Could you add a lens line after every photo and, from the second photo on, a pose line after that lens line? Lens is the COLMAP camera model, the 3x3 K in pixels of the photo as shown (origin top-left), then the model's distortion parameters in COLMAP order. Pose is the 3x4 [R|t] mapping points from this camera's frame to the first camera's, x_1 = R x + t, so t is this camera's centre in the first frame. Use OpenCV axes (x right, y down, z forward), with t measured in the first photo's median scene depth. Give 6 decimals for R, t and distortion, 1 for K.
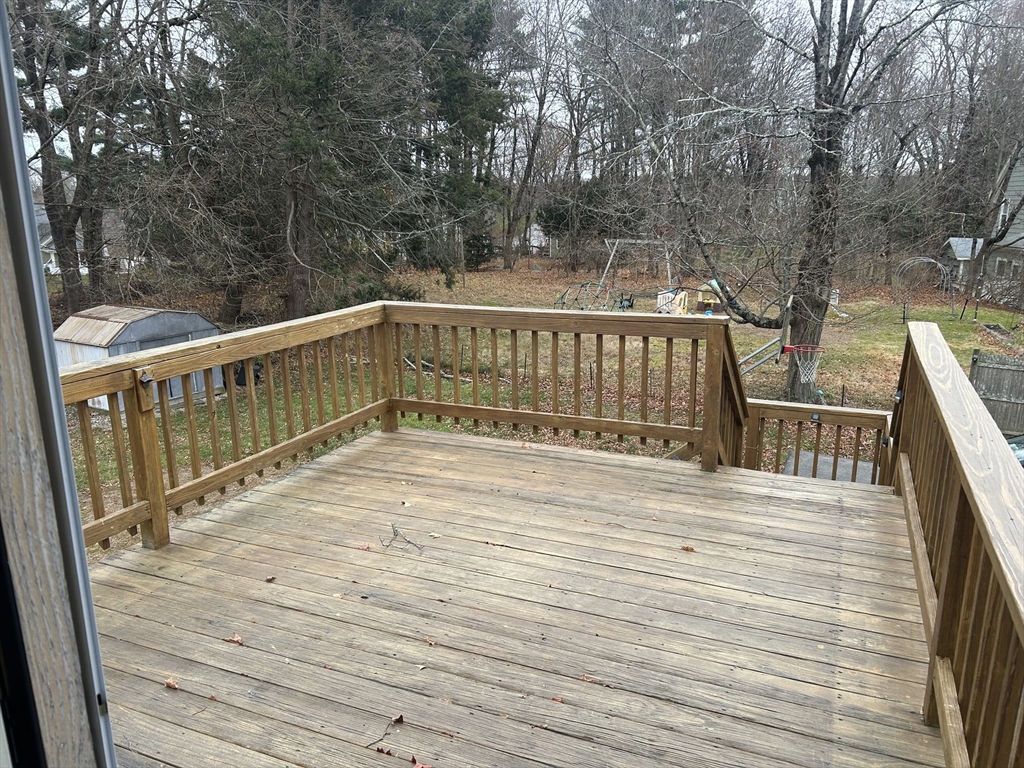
lens RADIAL K [[780.8, 0, 511.8], [0, 780.8, 382.1], [0, 0, 1]] dist [0.043173, -0.032388]
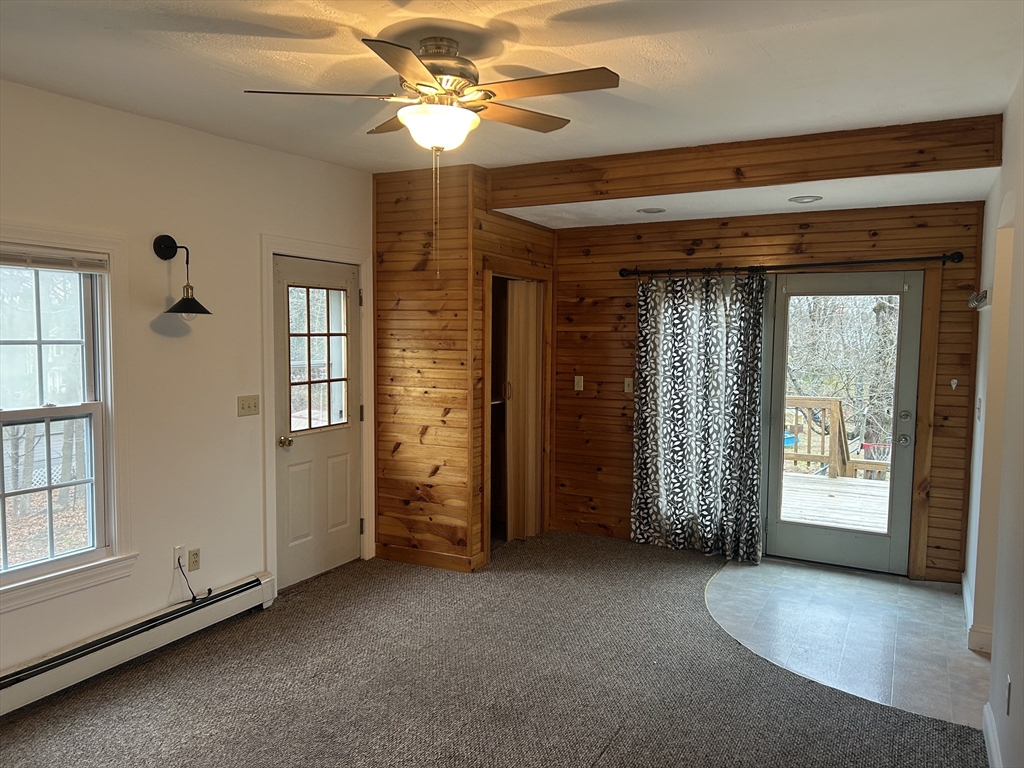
lens RADIAL K [[780.8, 0, 511.3], [0, 780.8, 382.3], [0, 0, 1]] dist [0.043173, -0.032388]
pose [[0.996826, 0.022200, -0.076448, -0.110378], [-0.034374, 0.986223, -0.161813, 0.064659], [0.071803, 0.163927, 0.983856, -0.282643]]
